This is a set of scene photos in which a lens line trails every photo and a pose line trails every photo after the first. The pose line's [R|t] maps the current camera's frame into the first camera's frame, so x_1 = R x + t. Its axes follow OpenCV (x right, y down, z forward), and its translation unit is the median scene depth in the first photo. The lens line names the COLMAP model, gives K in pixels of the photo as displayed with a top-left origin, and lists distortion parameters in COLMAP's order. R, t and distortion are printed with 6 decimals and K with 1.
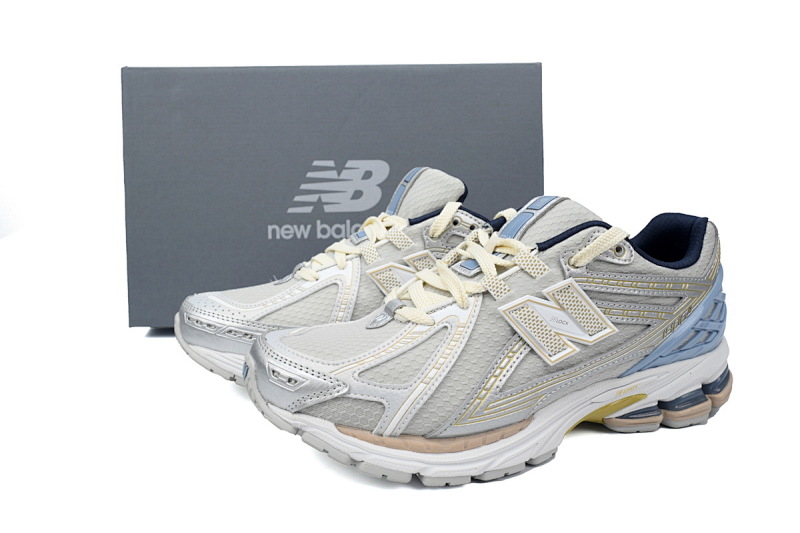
lens RADIAL K [[620.8, 0, 397.5], [0, 620.8, 264.2], [0, 0, 1]] dist [0.045305, -0.003084]
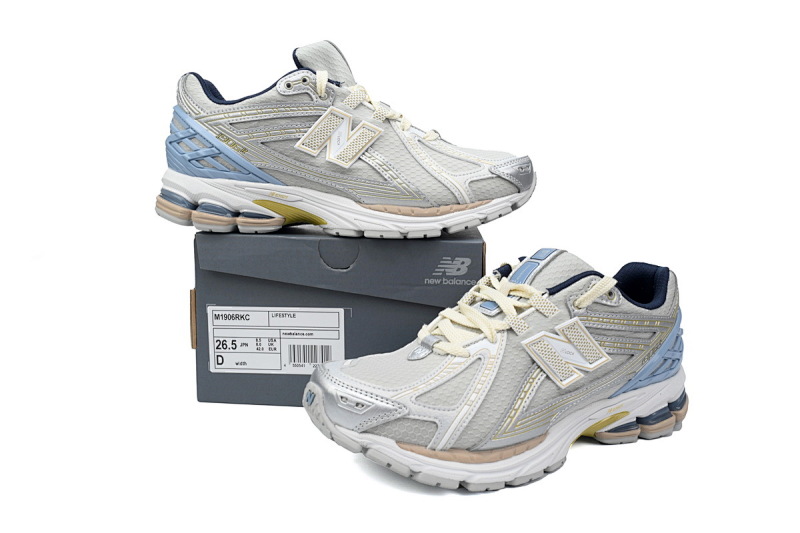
lens RADIAL K [[620.8, 0, 401.6], [0, 620.8, 268.7], [0, 0, 1]] dist [0.045305, -0.003084]
pose [[0.989733, 0.009834, 0.142590, -0.238149], [-0.003684, 0.999054, -0.043332, -0.018860], [-0.142881, 0.042362, 0.988833, -0.172138]]
